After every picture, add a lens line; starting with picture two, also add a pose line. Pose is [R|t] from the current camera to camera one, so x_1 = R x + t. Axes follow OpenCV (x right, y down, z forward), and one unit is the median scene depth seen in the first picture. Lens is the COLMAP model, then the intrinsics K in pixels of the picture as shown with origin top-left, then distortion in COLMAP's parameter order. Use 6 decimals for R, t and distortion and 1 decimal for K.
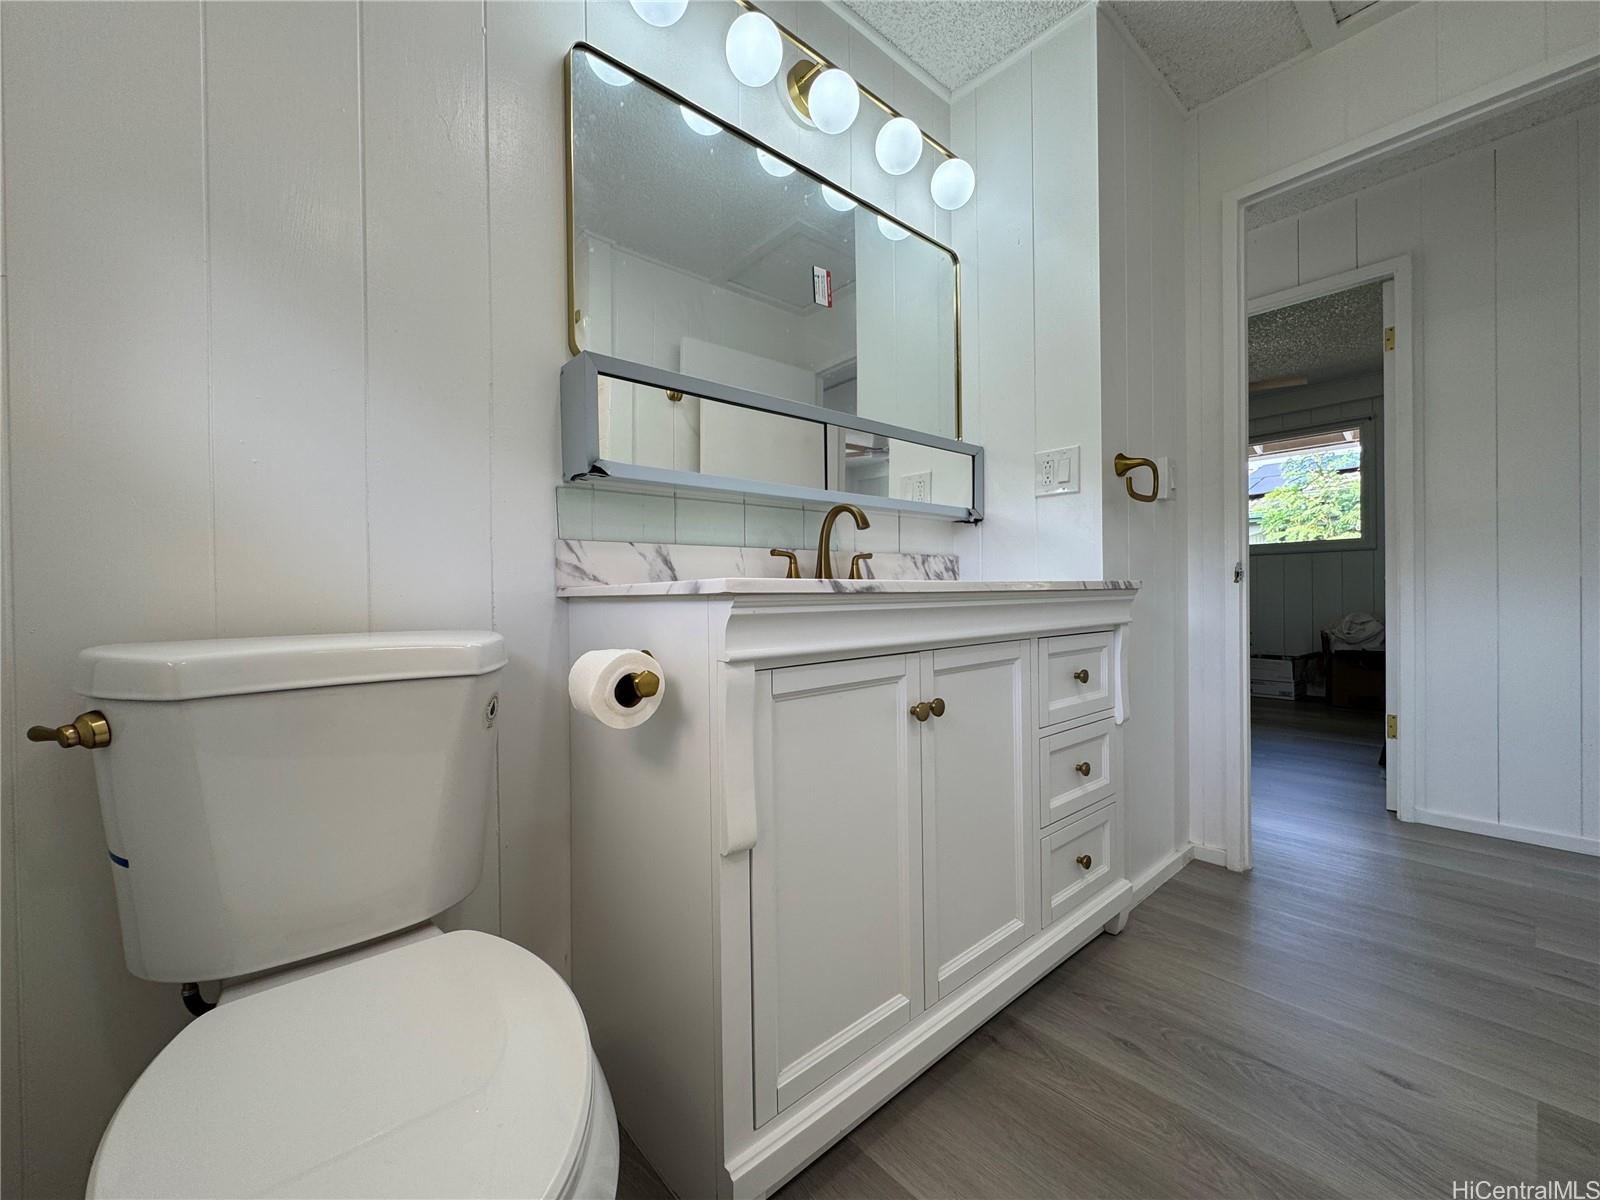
lens RADIAL K [[645.5, 0, 798.6], [0, 645.5, 599.0], [0, 0, 1]] dist [-0.006364, 0.000999]
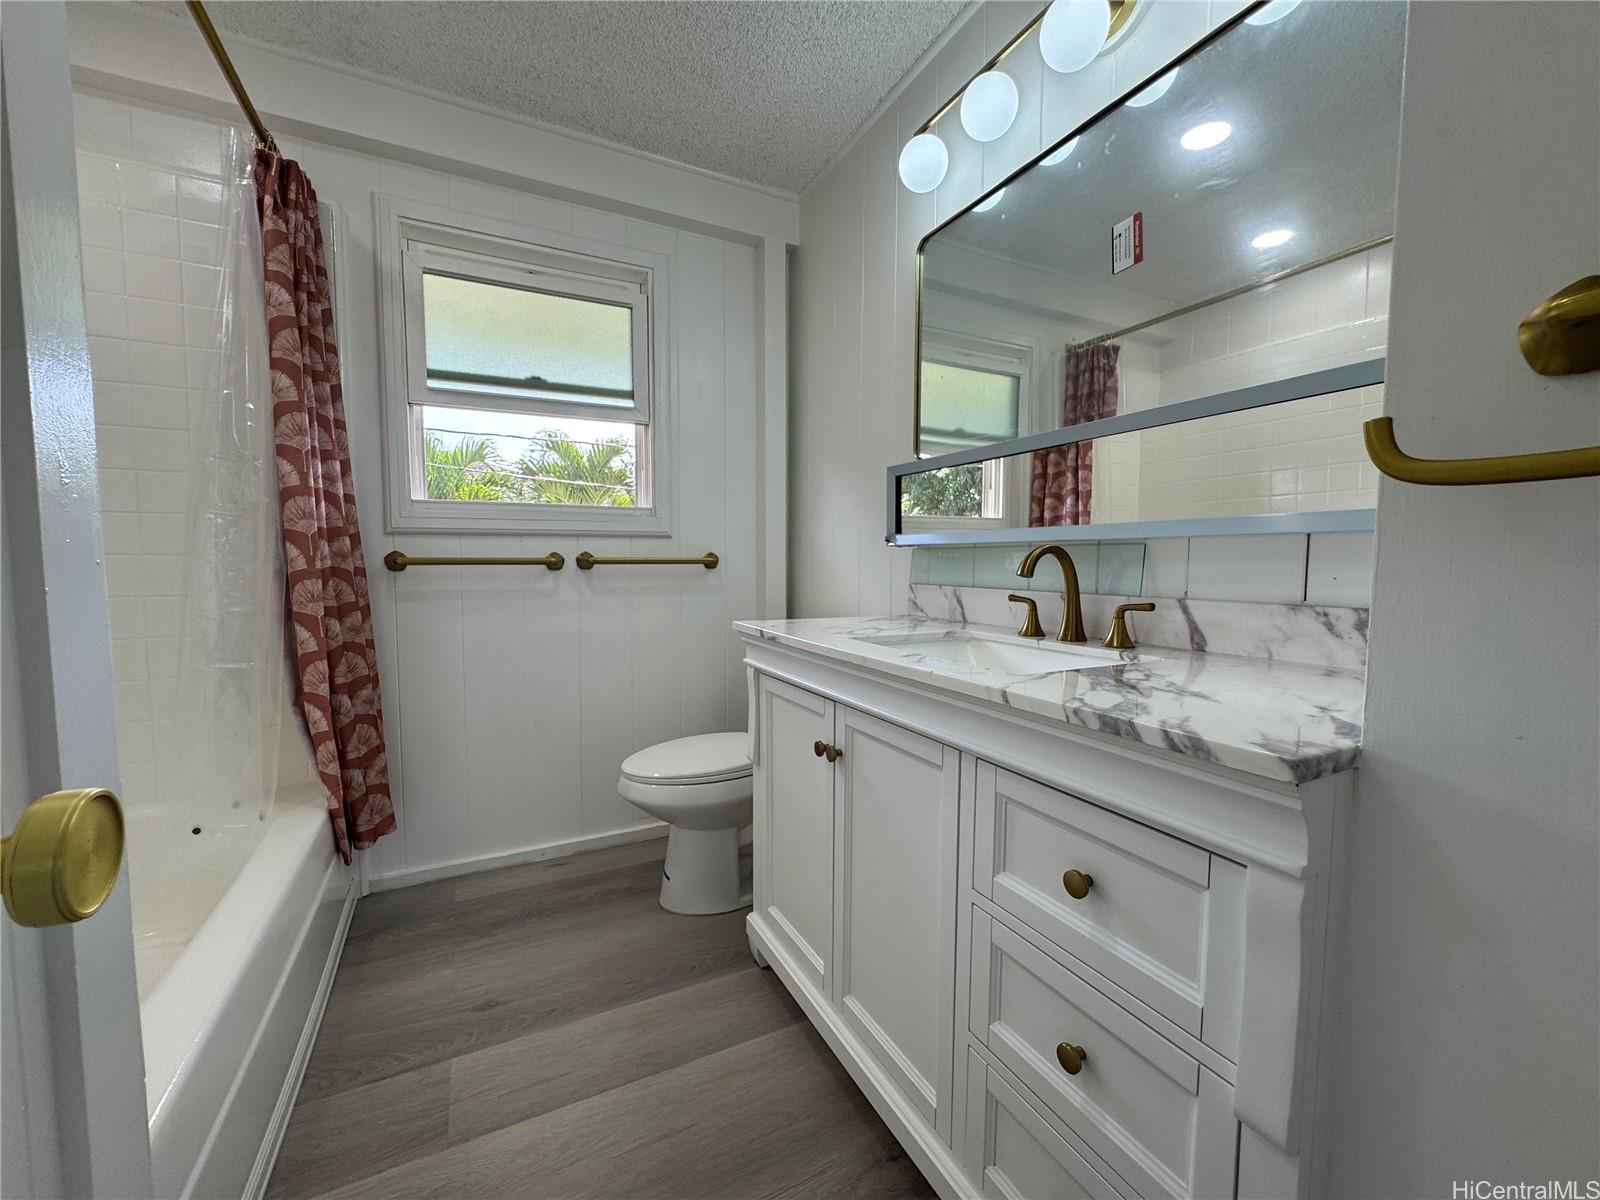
lens RADIAL K [[645.5, 0, 804.5], [0, 645.5, 602.7], [0, 0, 1]] dist [-0.006364, 0.000999]
pose [[-0.242924, 0.080505, -0.966699, 1.065417], [-0.008433, 0.996337, 0.085092, -0.156880], [0.970009, 0.028823, -0.241356, 1.002710]]
